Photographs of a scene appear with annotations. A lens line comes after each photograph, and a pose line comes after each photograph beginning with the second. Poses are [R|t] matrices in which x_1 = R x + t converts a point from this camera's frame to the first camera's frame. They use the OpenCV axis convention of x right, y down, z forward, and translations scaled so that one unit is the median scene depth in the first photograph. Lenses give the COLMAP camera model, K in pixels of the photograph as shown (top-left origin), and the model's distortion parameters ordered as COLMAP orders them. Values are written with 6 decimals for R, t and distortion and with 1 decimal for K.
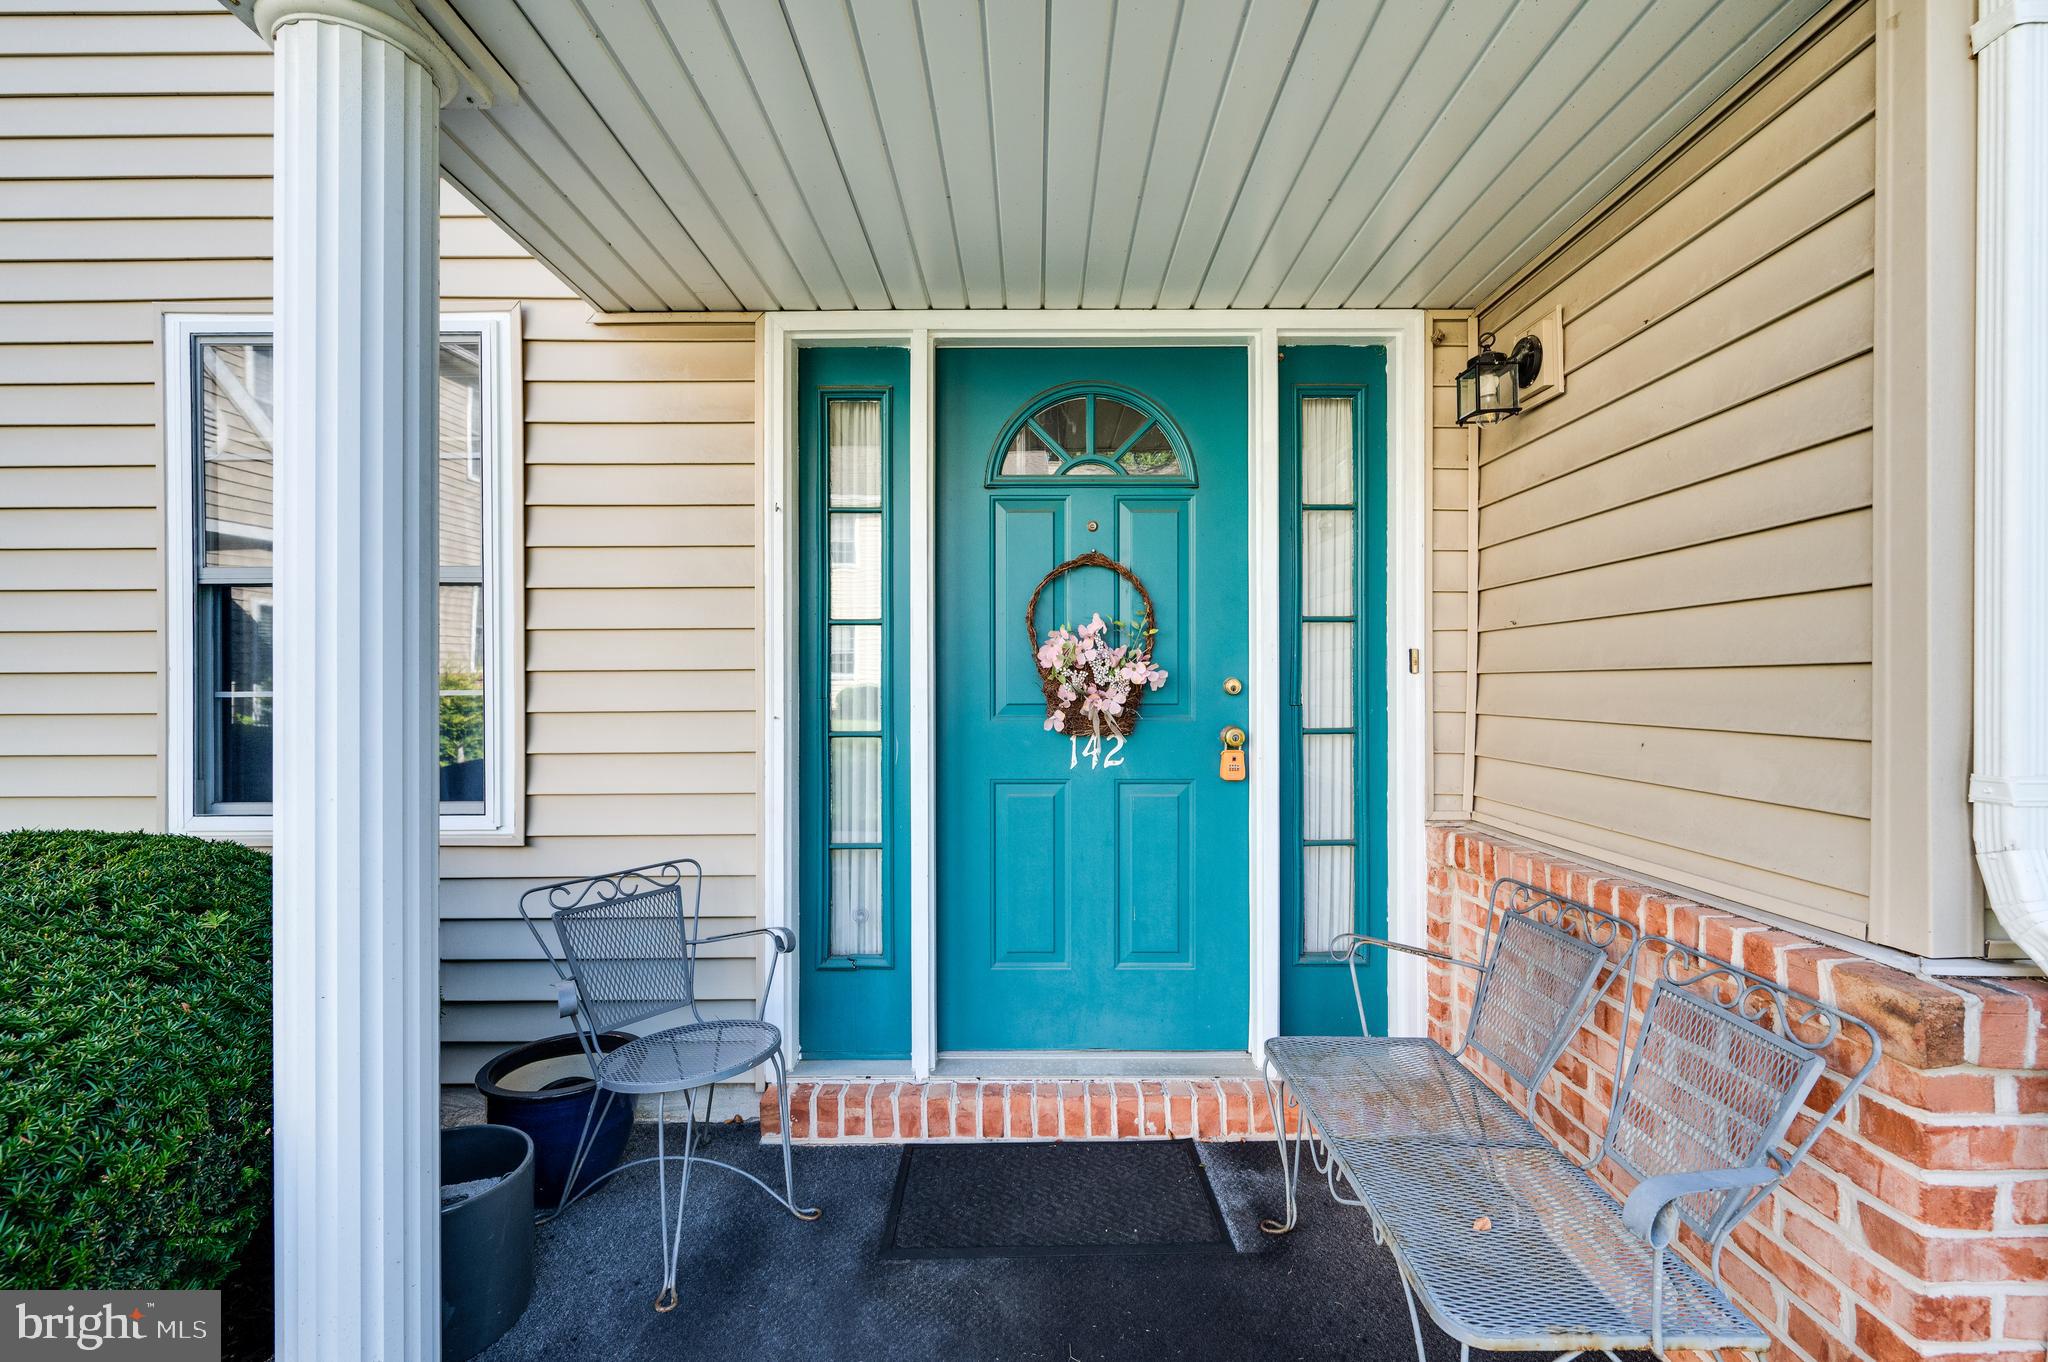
lens RADIAL K [[960.0, 0, 1024.6], [0, 960.0, 688.7], [0, 0, 1]] dist [-0.000817, -0.000081]
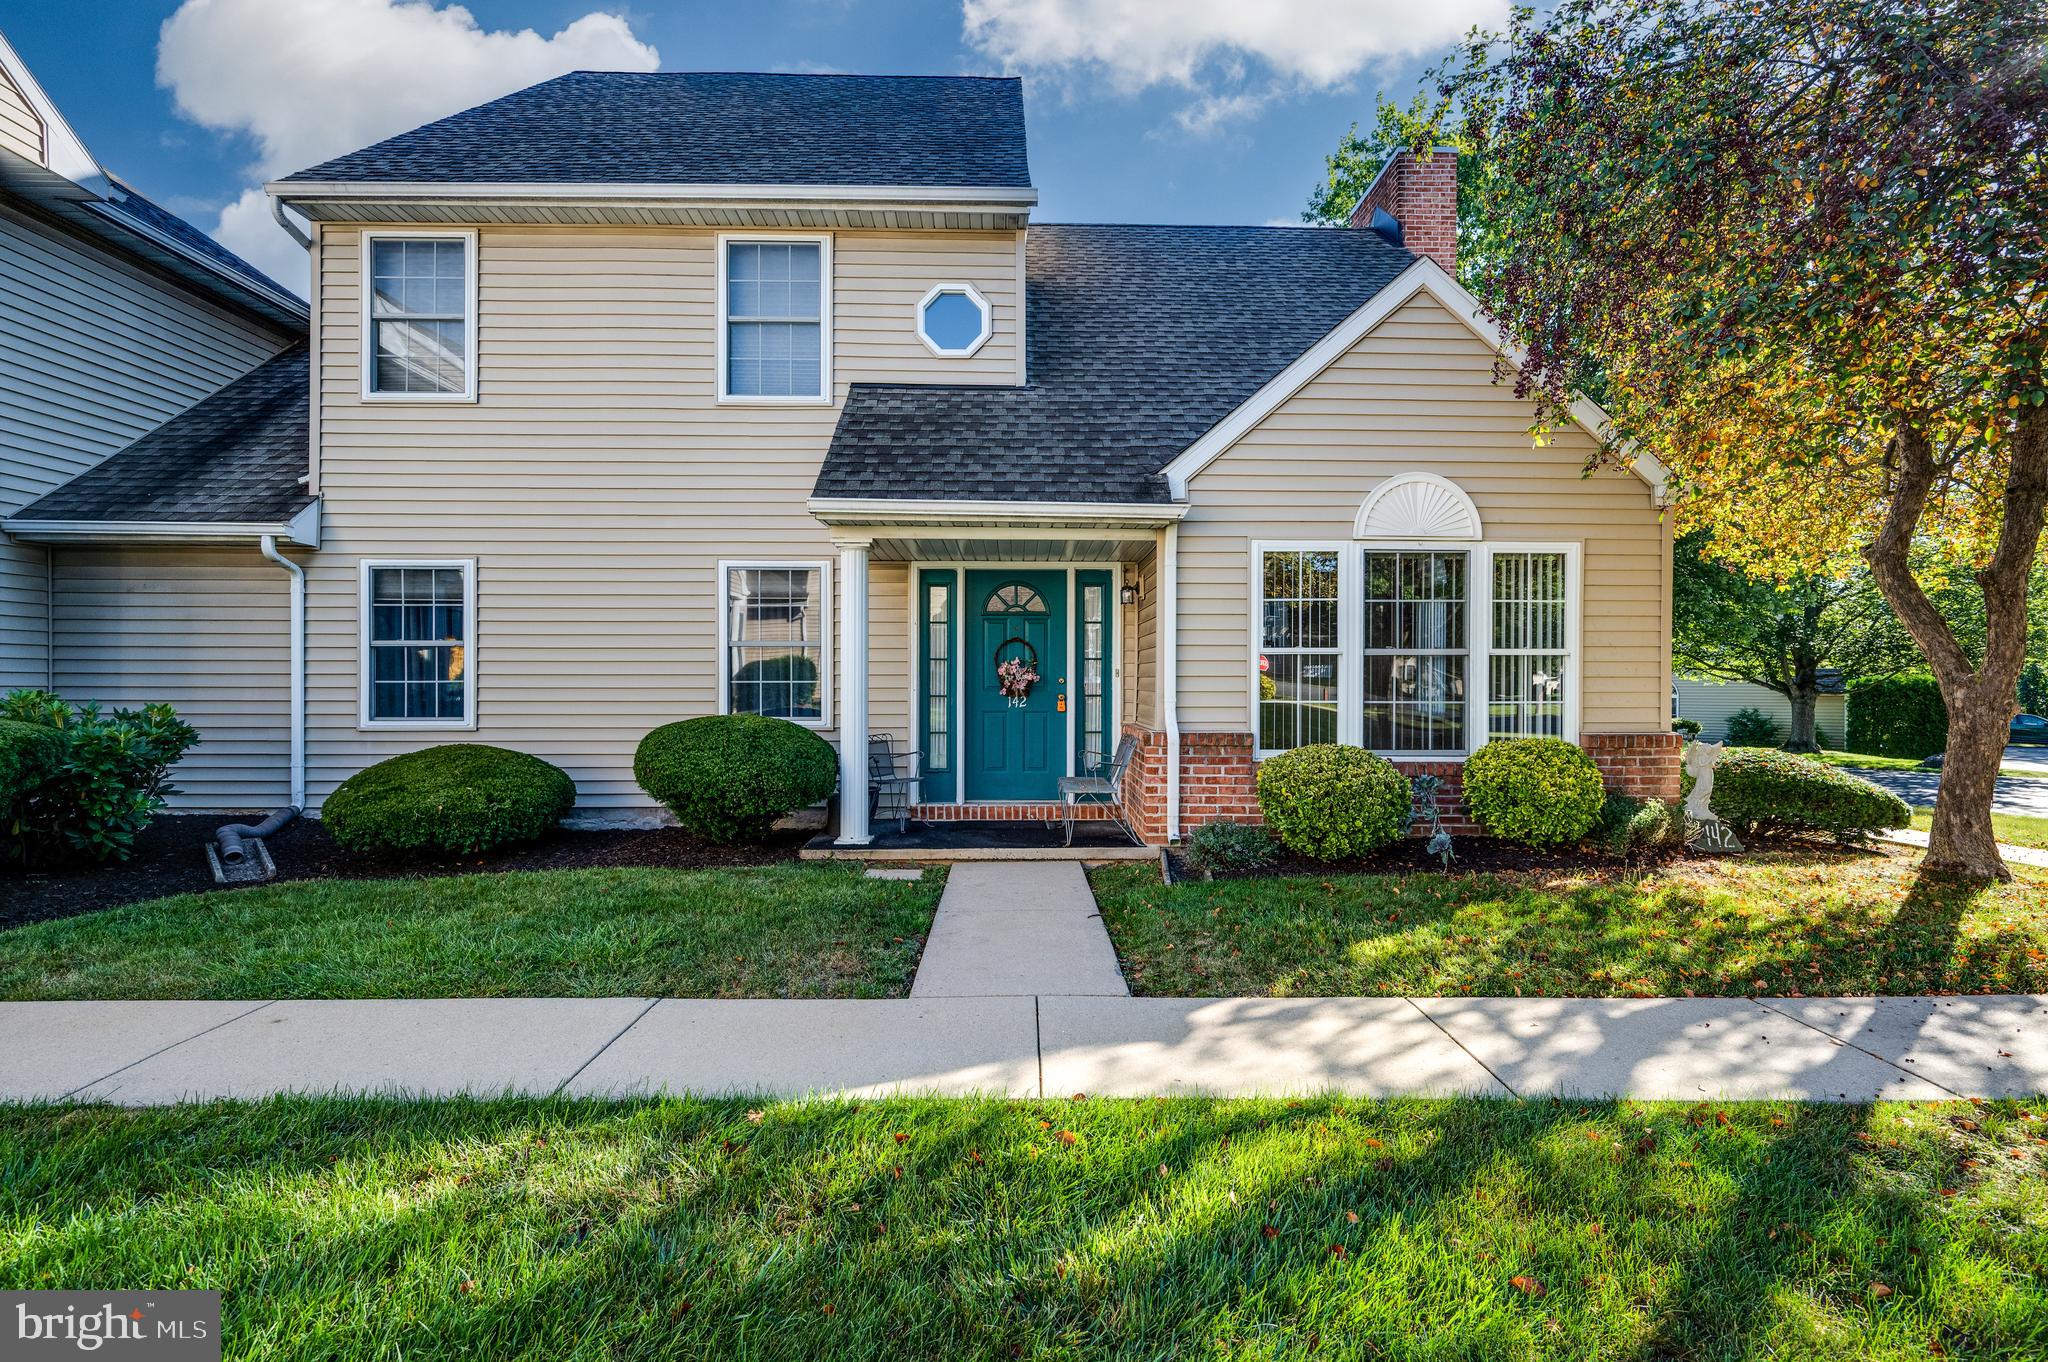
lens RADIAL K [[1024.4, 0, 1030.7], [0, 1024.4, 685.0], [0, 0, 1]] dist [0.002676, 0.000439]
pose [[0.999743, 0.004584, 0.022218, 0.046094], [-0.004639, 0.999986, 0.002460, 0.003438], [-0.022207, -0.002562, 0.999750, -2.314950]]
